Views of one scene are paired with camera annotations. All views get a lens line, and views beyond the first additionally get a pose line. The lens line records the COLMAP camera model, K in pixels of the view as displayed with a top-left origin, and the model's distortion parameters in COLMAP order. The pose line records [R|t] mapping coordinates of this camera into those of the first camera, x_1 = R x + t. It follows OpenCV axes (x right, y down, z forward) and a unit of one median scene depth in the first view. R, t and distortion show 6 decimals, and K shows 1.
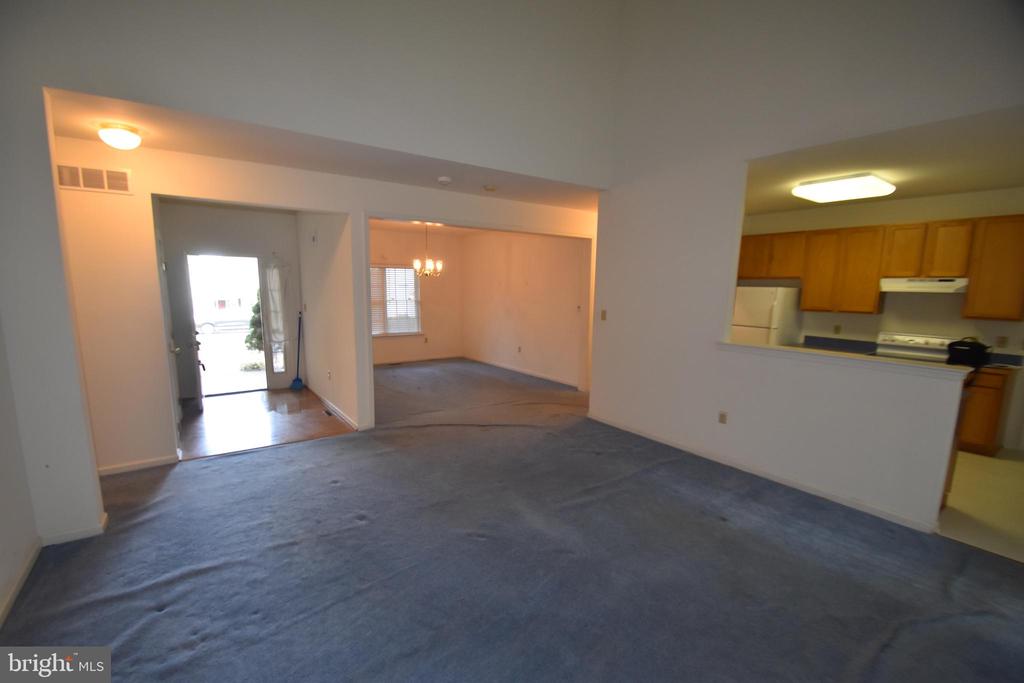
lens RADIAL K [[444.1, 0, 494.4], [0, 444.1, 358.8], [0, 0, 1]] dist [-0.020588, -0.000345]
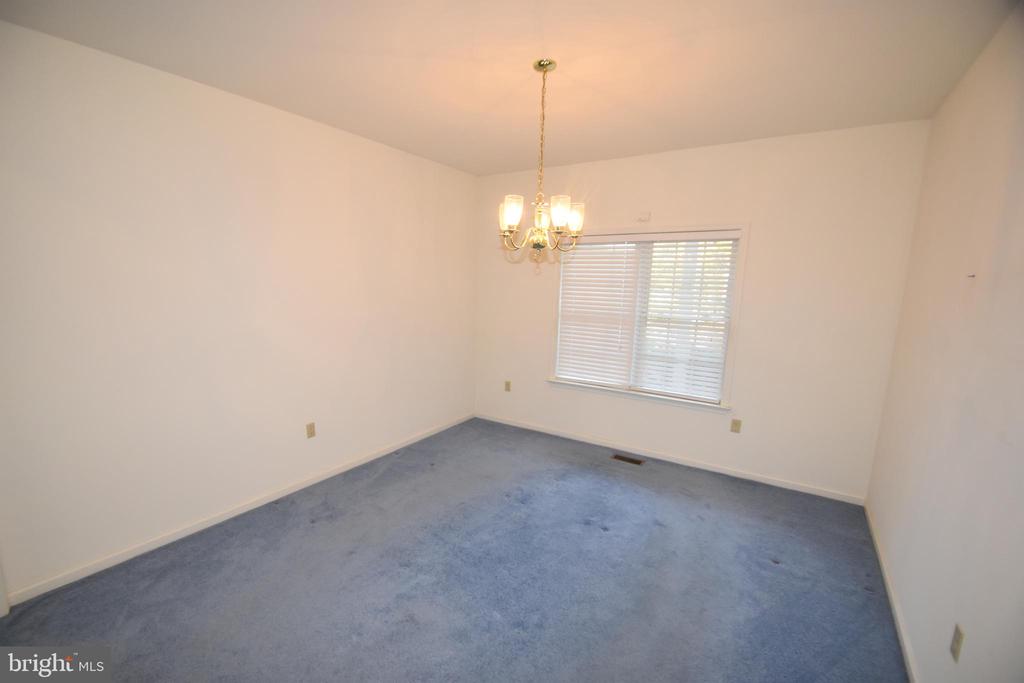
lens RADIAL K [[444.1, 0, 494.4], [0, 444.1, 358.8], [0, 0, 1]] dist [-0.020588, -0.000345]
pose [[0.362465, 0.156157, -0.918822, 0.117900], [-0.162167, 0.981392, 0.102818, -0.108735], [0.917781, 0.111735, 0.381043, 0.684407]]
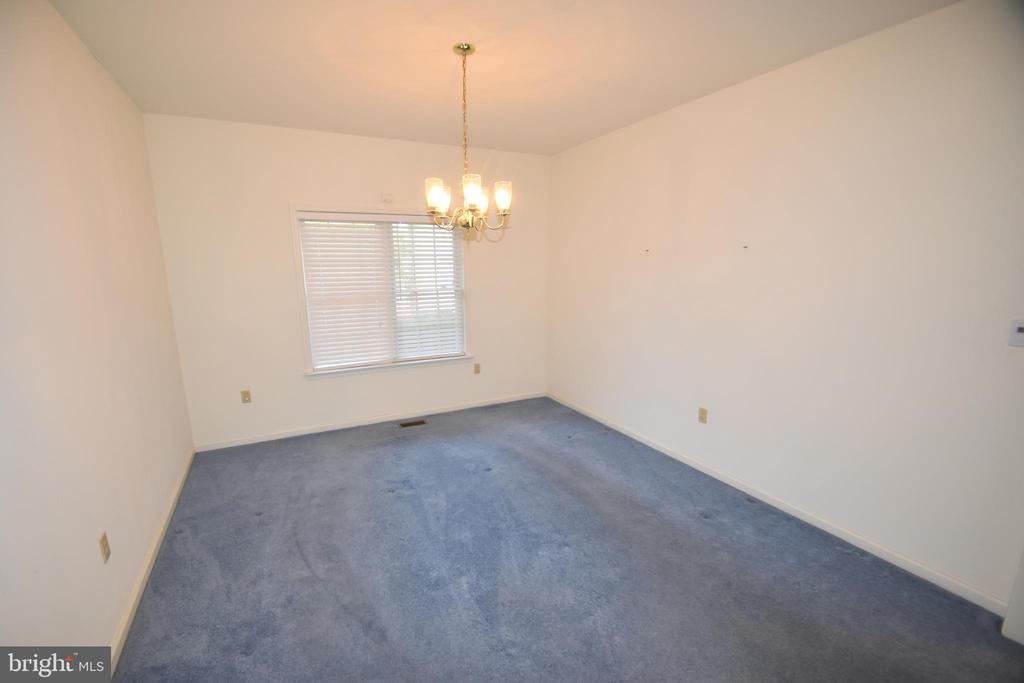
lens RADIAL K [[444.1, 0, 494.4], [0, 444.1, 358.8], [0, 0, 1]] dist [-0.020588, -0.000345]
pose [[0.989884, 0.008874, -0.141603, -0.065476], [-0.001607, 0.998679, 0.051355, -0.082373], [0.141872, -0.050608, 0.988590, 0.525876]]
